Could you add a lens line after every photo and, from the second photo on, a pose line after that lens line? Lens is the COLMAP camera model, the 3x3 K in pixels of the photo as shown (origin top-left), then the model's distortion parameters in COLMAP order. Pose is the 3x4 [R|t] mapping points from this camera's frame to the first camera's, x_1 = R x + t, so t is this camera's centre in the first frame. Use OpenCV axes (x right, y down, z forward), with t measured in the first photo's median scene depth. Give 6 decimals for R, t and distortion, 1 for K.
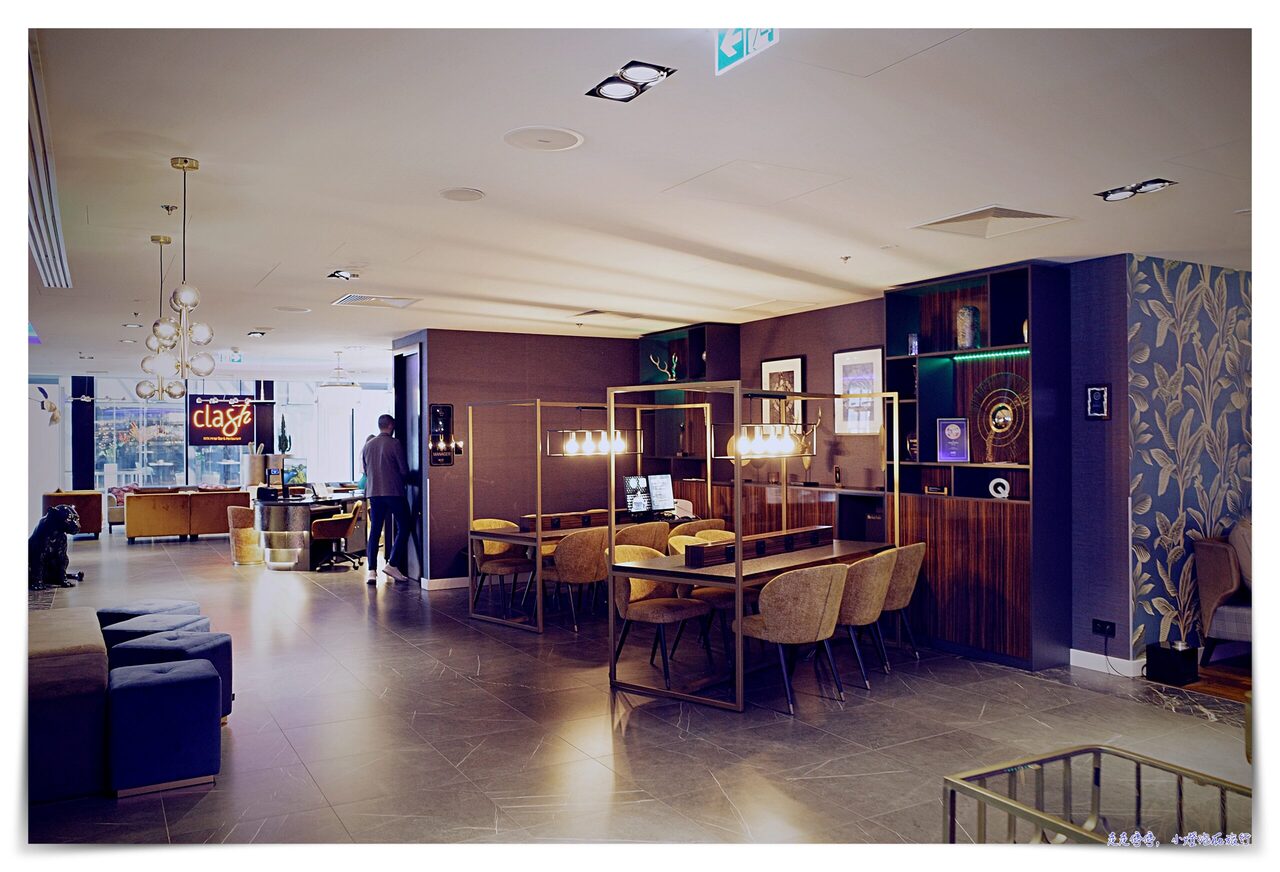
lens RADIAL K [[966.1, 0, 640.3], [0, 966.1, 437.4], [0, 0, 1]] dist [-0.047548, 0.036370]
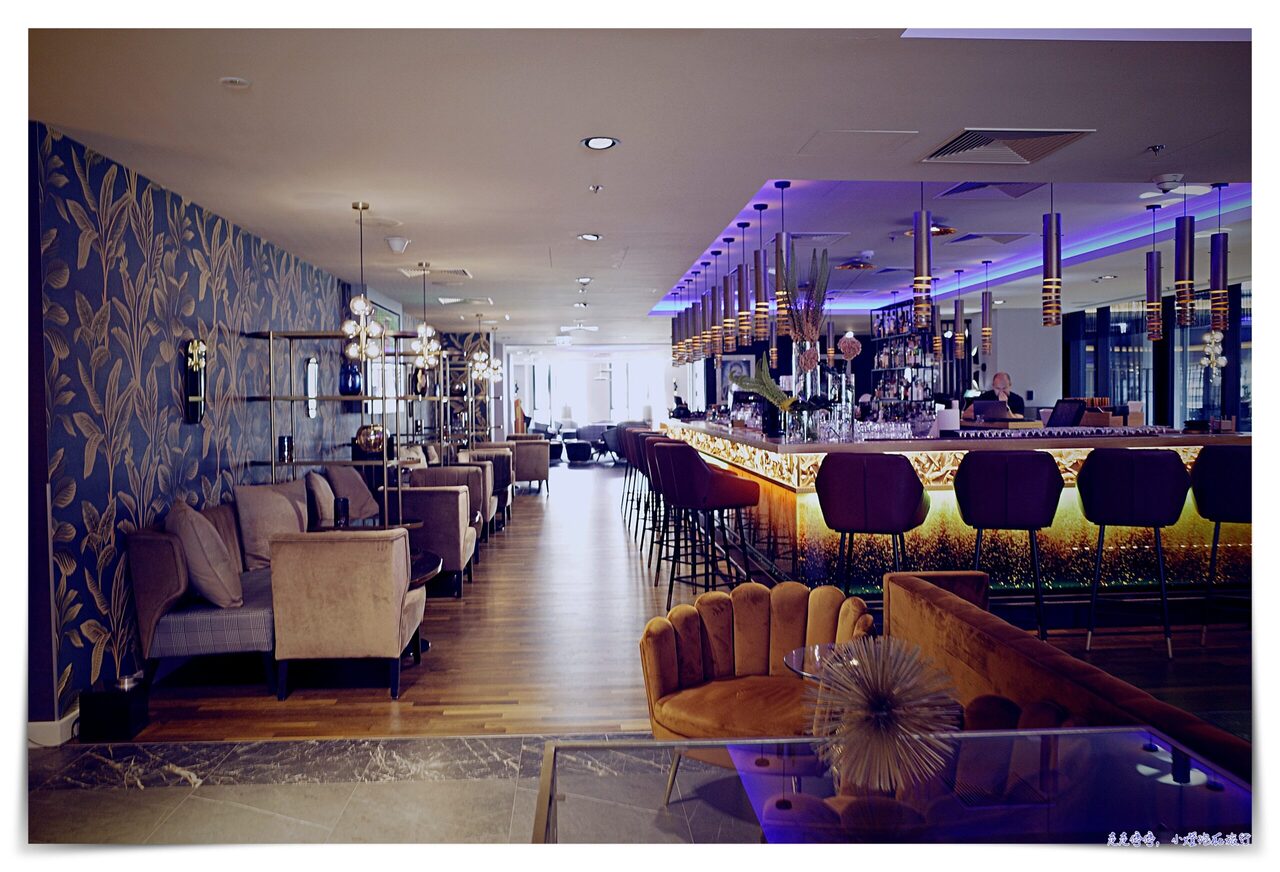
lens RADIAL K [[966.1, 0, 639.7], [0, 966.1, 435.6], [0, 0, 1]] dist [-0.047548, 0.036370]
pose [[0.436687, -0.028247, 0.899170, 0.082700], [0.000188, 0.999510, 0.031308, 0.006756], [-0.899614, -0.013503, 0.436478, 0.311873]]
